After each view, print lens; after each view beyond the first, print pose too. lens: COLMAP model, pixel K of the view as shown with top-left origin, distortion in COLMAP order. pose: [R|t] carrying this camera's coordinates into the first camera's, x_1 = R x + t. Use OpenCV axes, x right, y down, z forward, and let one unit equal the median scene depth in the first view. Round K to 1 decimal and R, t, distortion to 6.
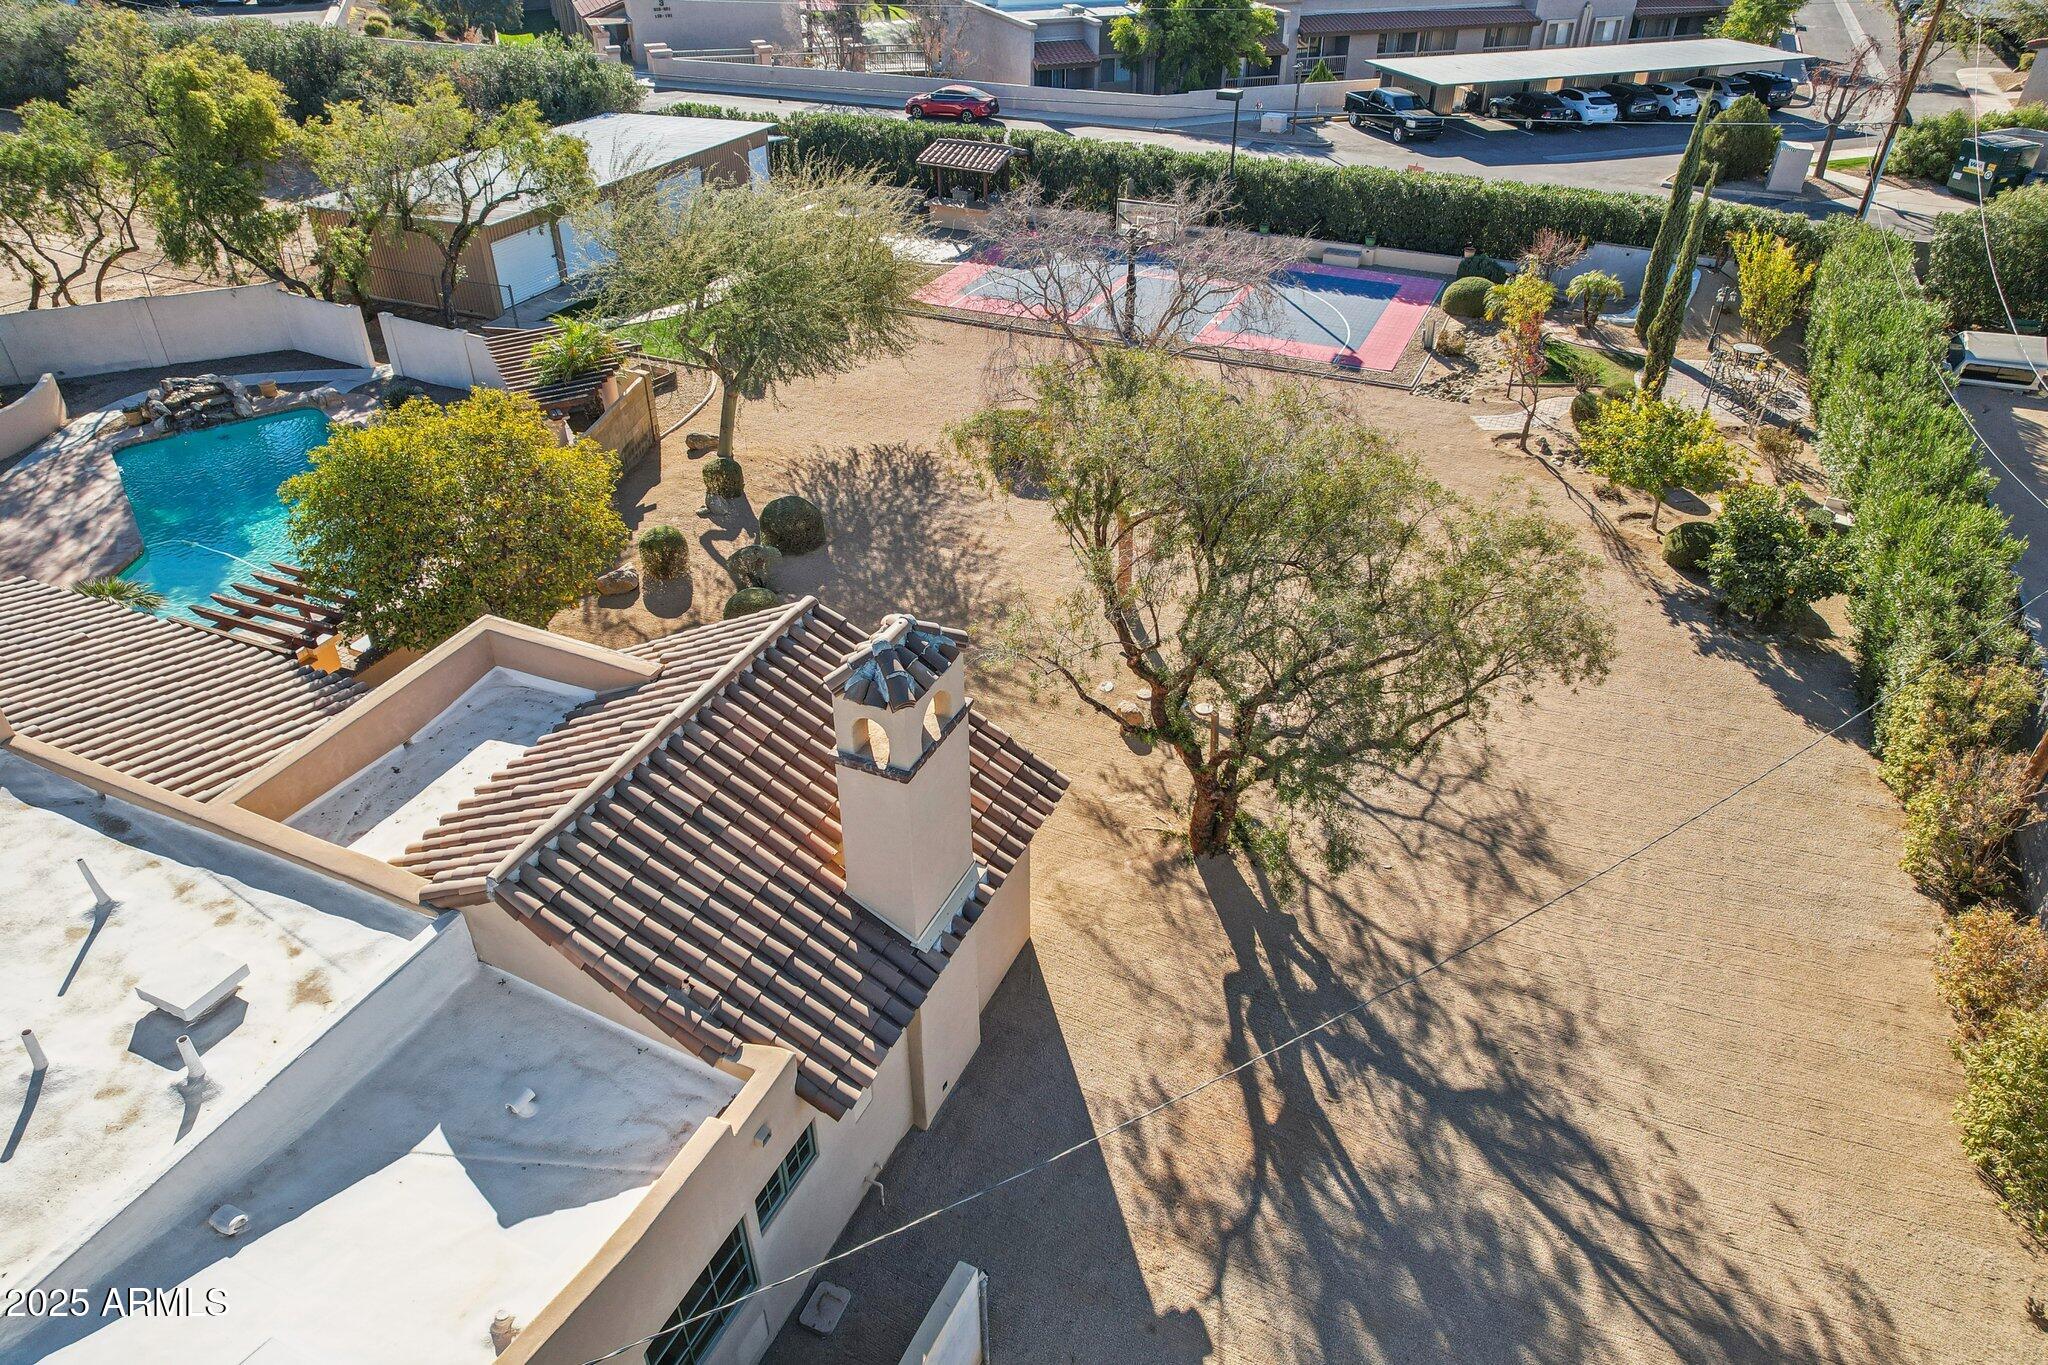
lens RADIAL K [[1329.0, 0, 1025.6], [0, 1329.0, 679.1], [0, 0, 1]] dist [-0.055639, 0.033303]
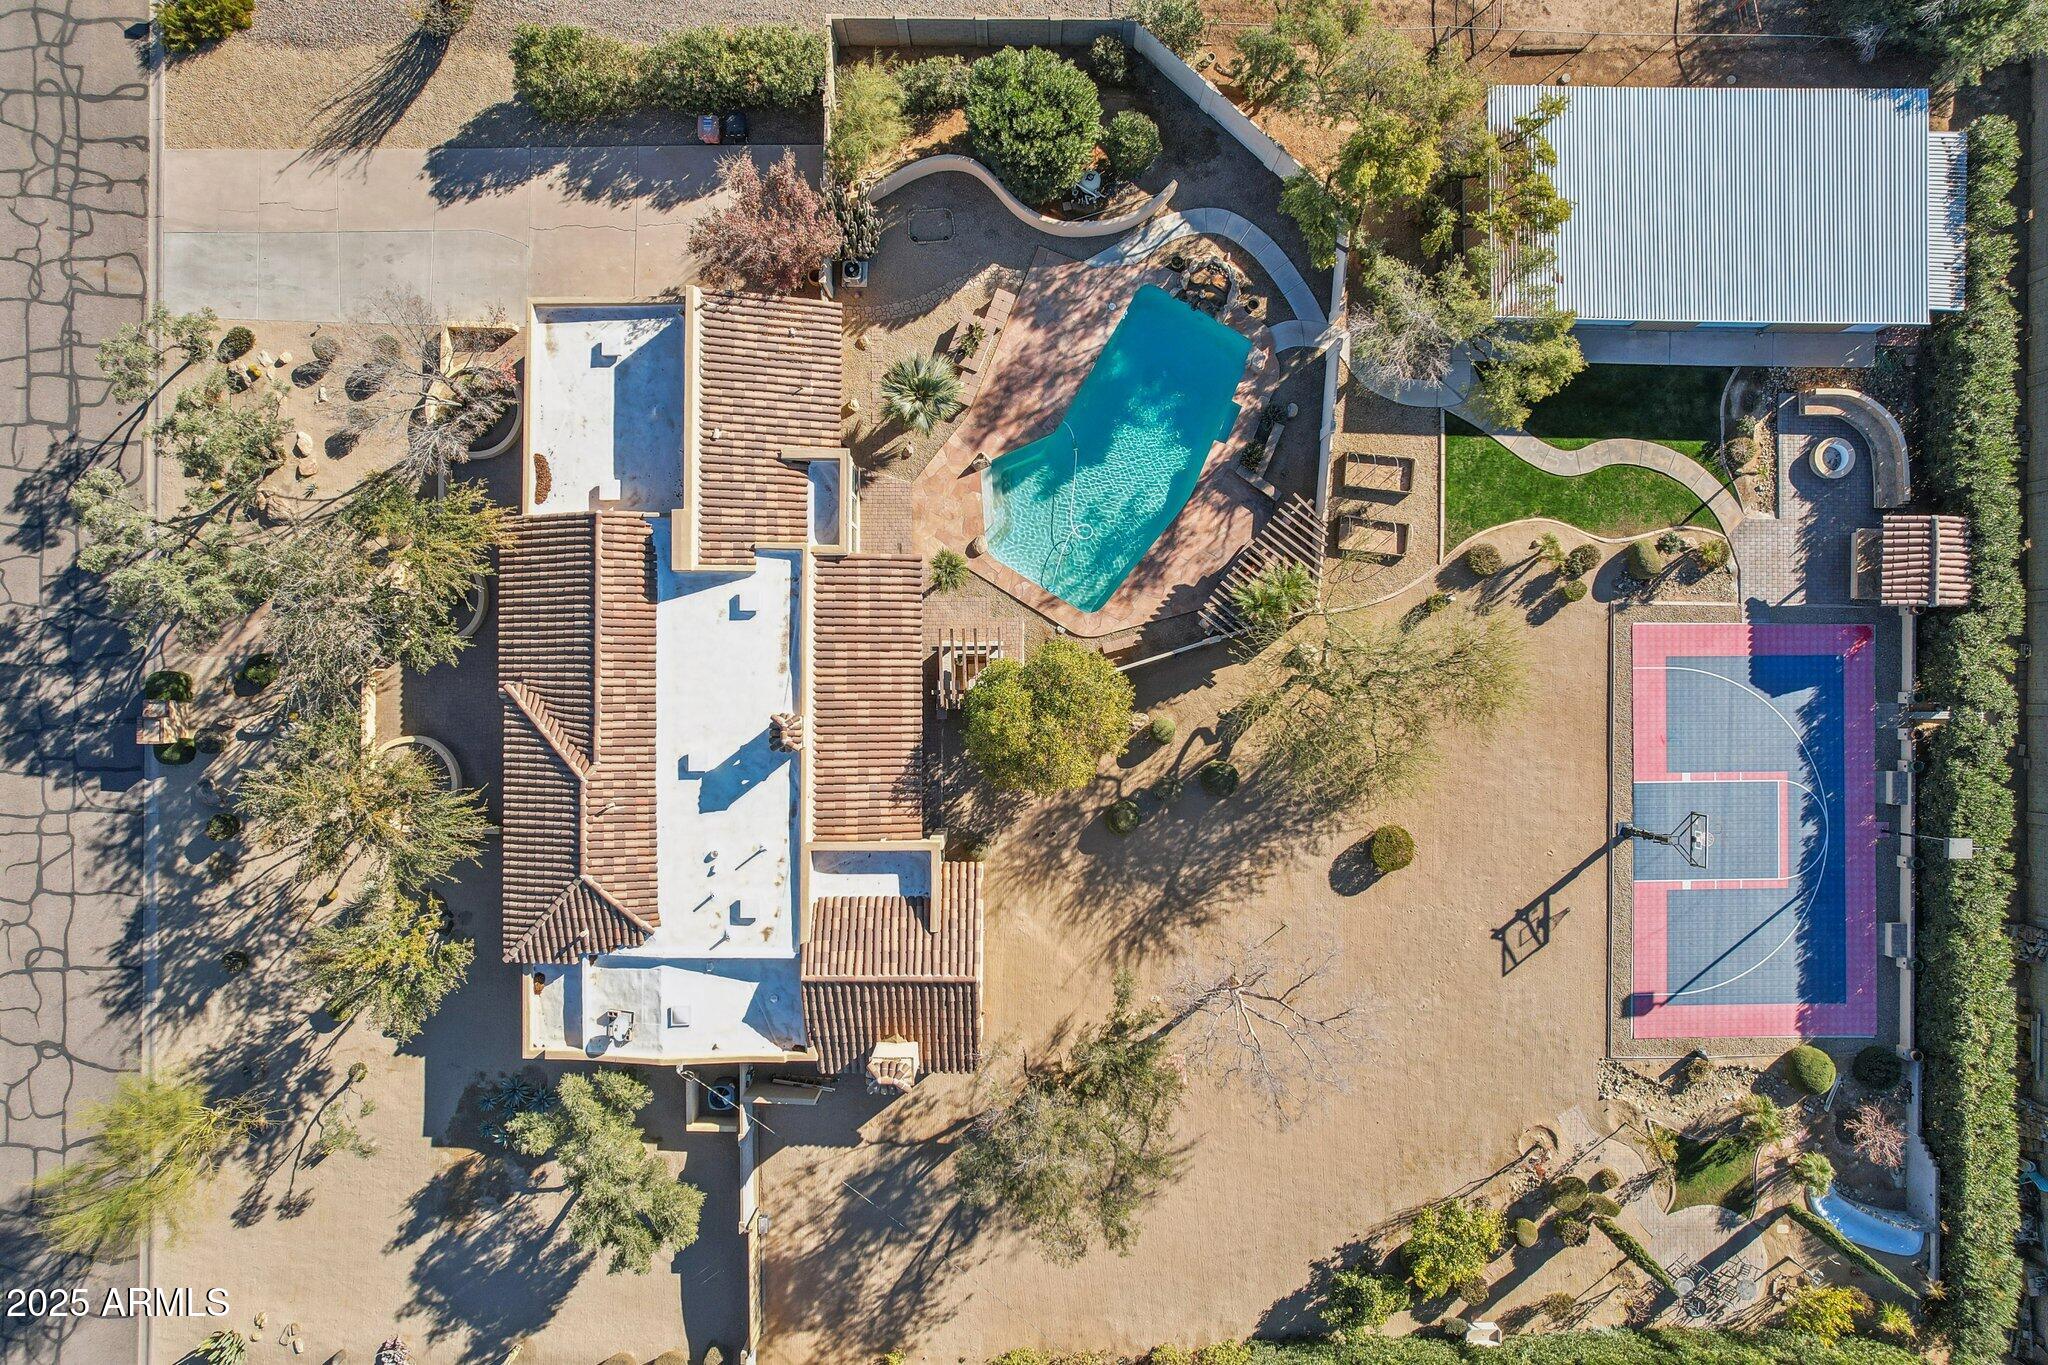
lens RADIAL K [[1329.0, 0, 1030.4], [0, 1329.0, 686.8], [0, 0, 1]] dist [-0.055639, 0.033303]
pose [[0.408312, 0.912820, -0.006364, -0.267697], [-0.514655, 0.235956, 0.824291, -1.021266], [0.753931, -0.333293, 0.566131, -0.082522]]
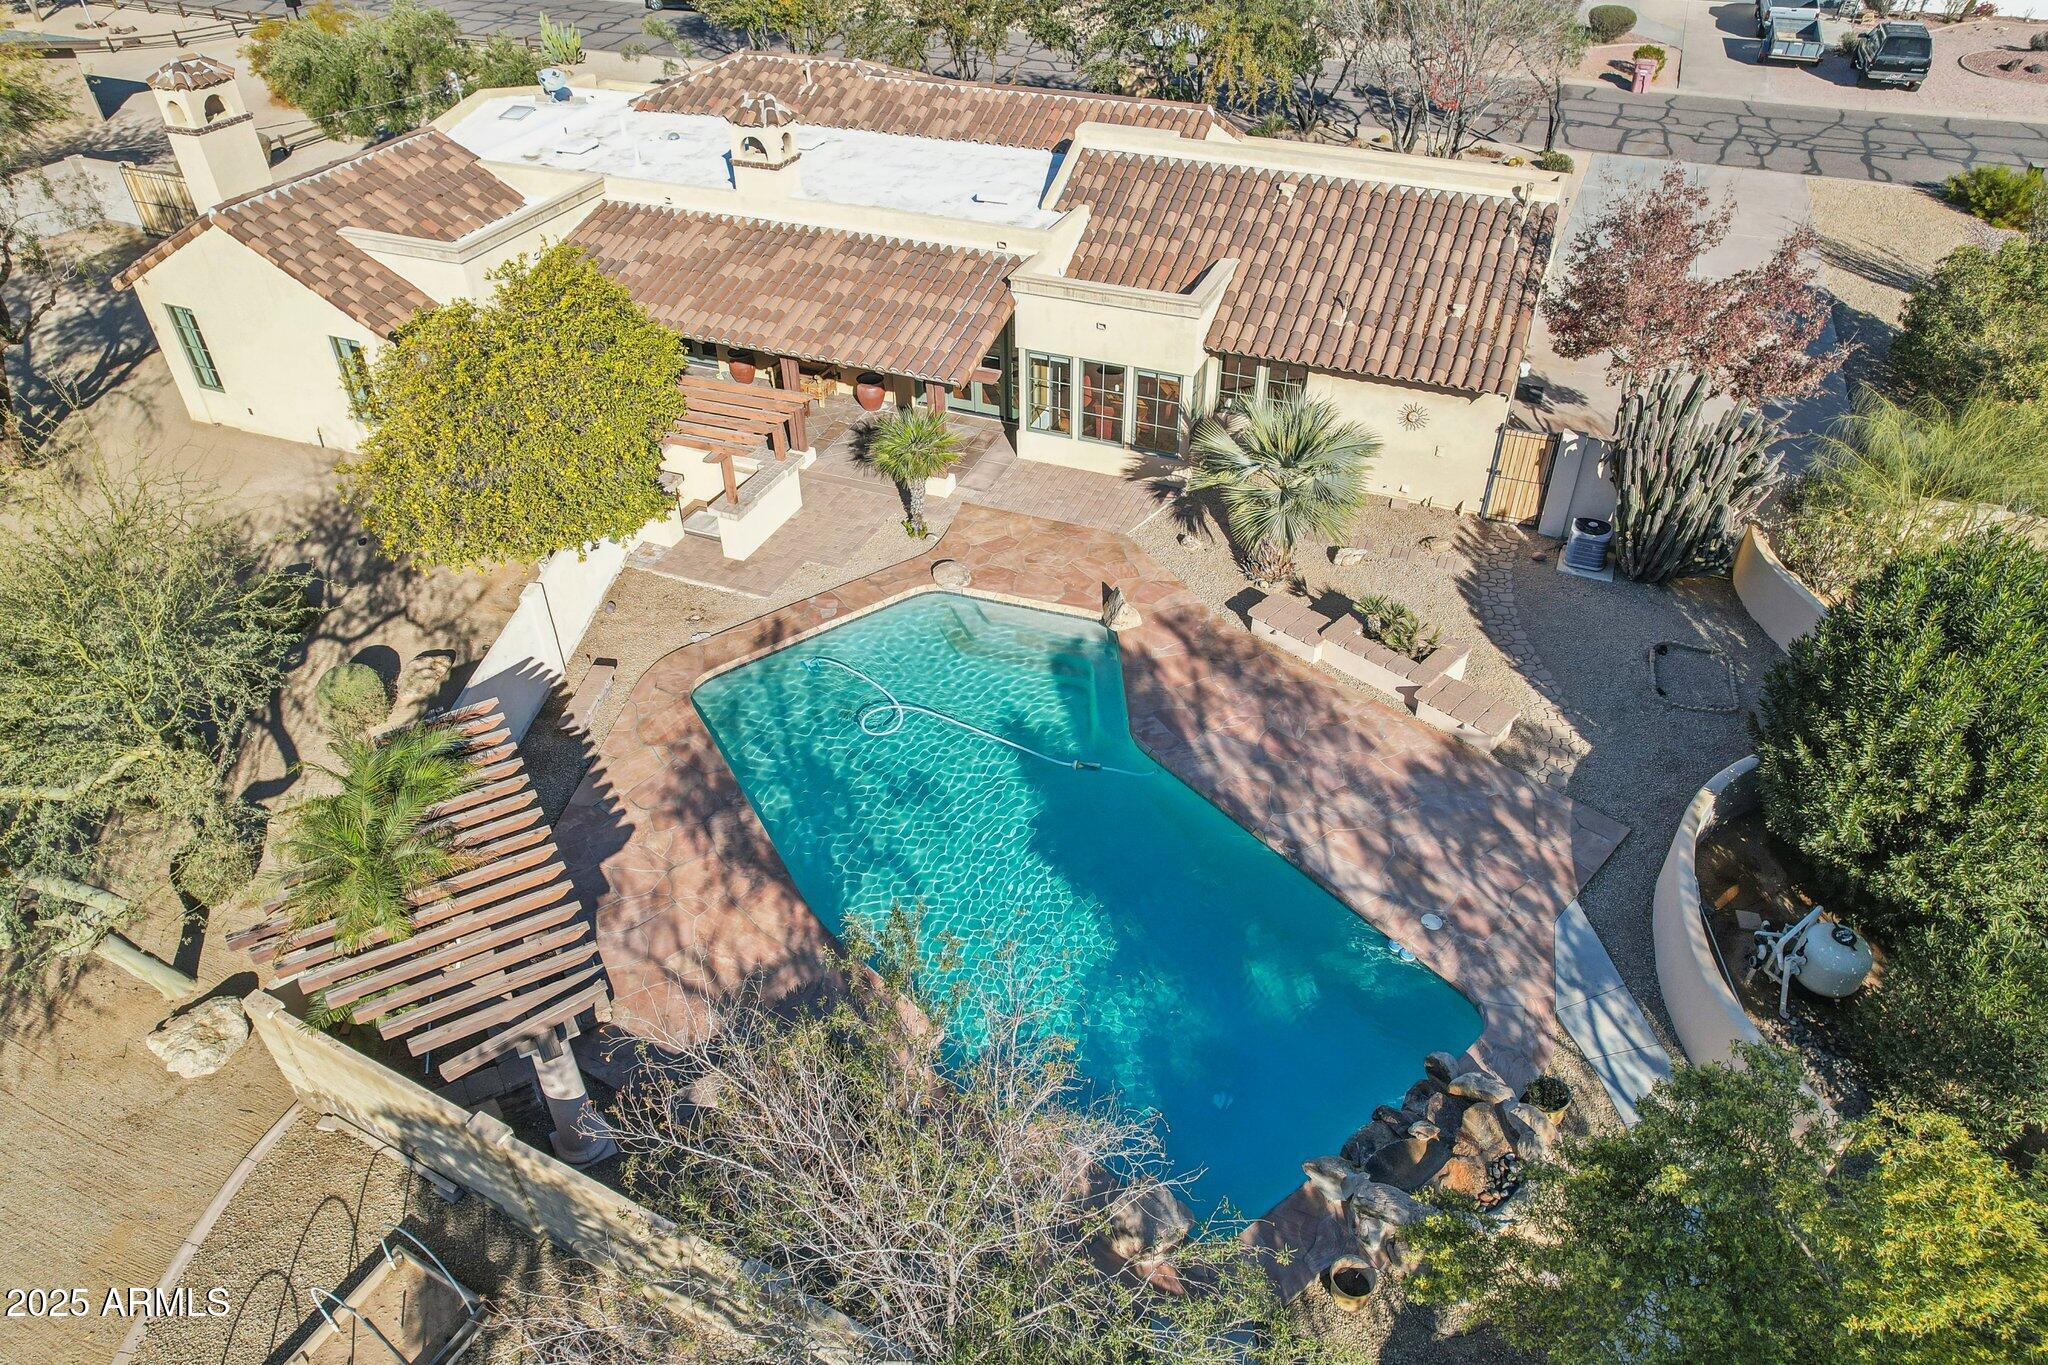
lens RADIAL K [[1329.0, 0, 1054.6], [0, 1329.0, 690.1], [0, 0, 1]] dist [-0.055639, 0.033303]
pose [[-0.998858, 0.033299, -0.034269, -0.434907], [-0.022789, 0.298377, 0.954176, -0.547125], [0.041998, 0.953867, -0.297277, 0.840043]]
